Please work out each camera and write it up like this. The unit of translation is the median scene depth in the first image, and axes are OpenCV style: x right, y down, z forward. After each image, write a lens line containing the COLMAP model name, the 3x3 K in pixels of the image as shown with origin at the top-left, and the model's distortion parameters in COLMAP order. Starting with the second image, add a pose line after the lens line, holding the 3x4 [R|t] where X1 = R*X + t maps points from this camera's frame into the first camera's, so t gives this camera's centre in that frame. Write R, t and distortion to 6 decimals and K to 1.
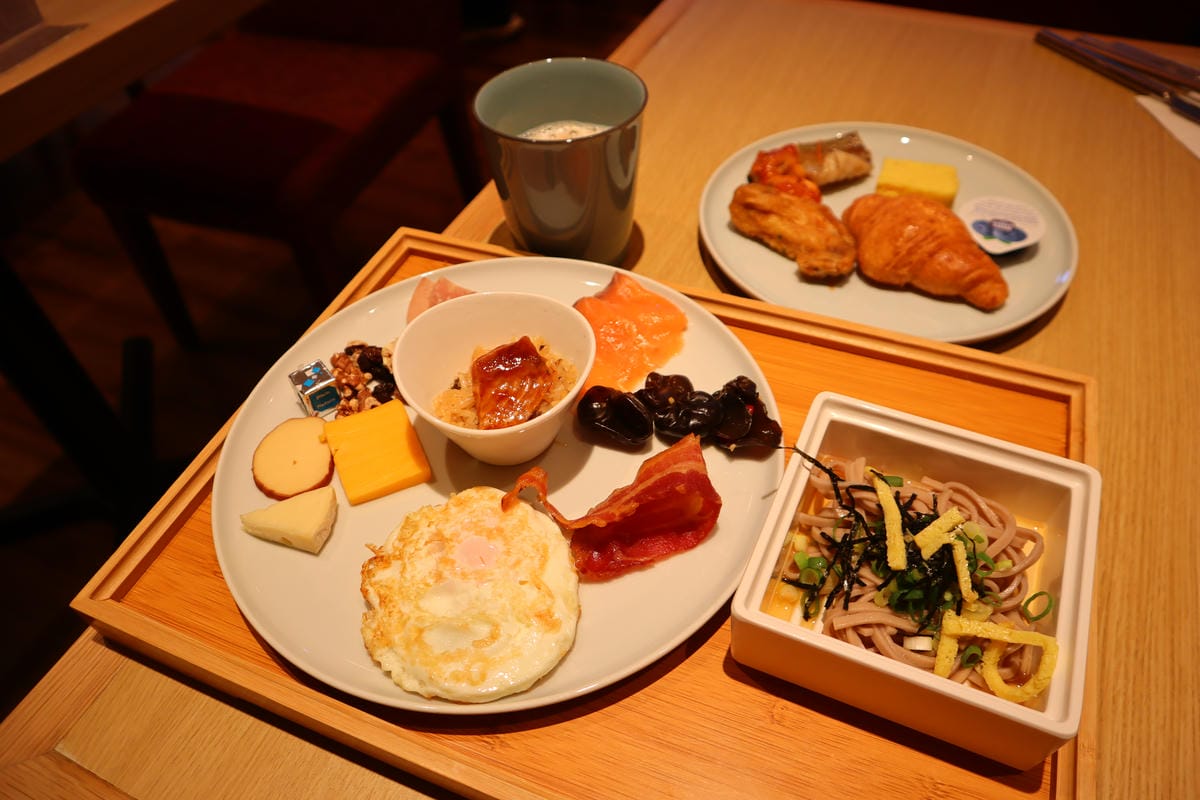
lens RADIAL K [[830.3, 0, 600.0], [0, 830.3, 400.0], [0, 0, 1]] dist [-0.056585, 0.002092]
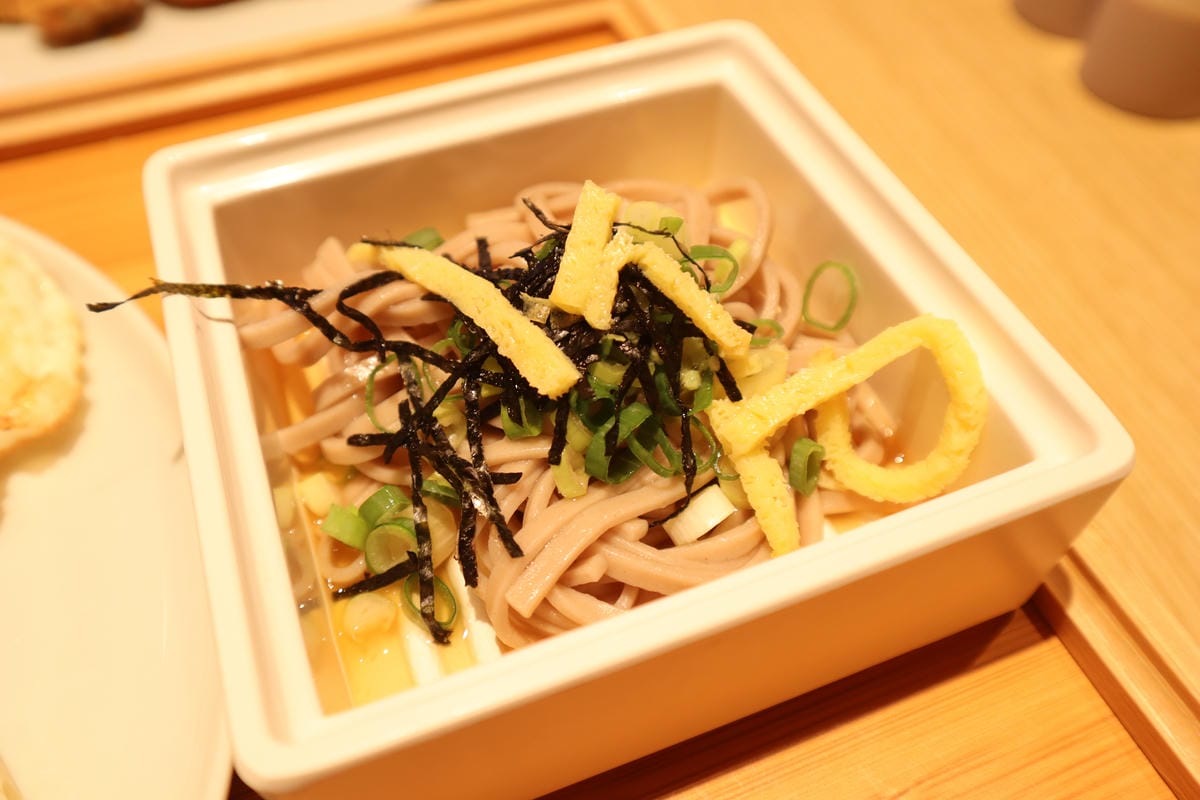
lens RADIAL K [[1027.1, 0, 600.0], [0, 1027.1, 400.0], [0, 0, 1]] dist [-0.004343, -0.001539]
pose [[0.686312, -0.528721, 0.499430, 0.120712], [0.510586, 0.839277, 0.186856, 0.119112], [-0.517955, 0.126760, 0.845964, 0.542461]]
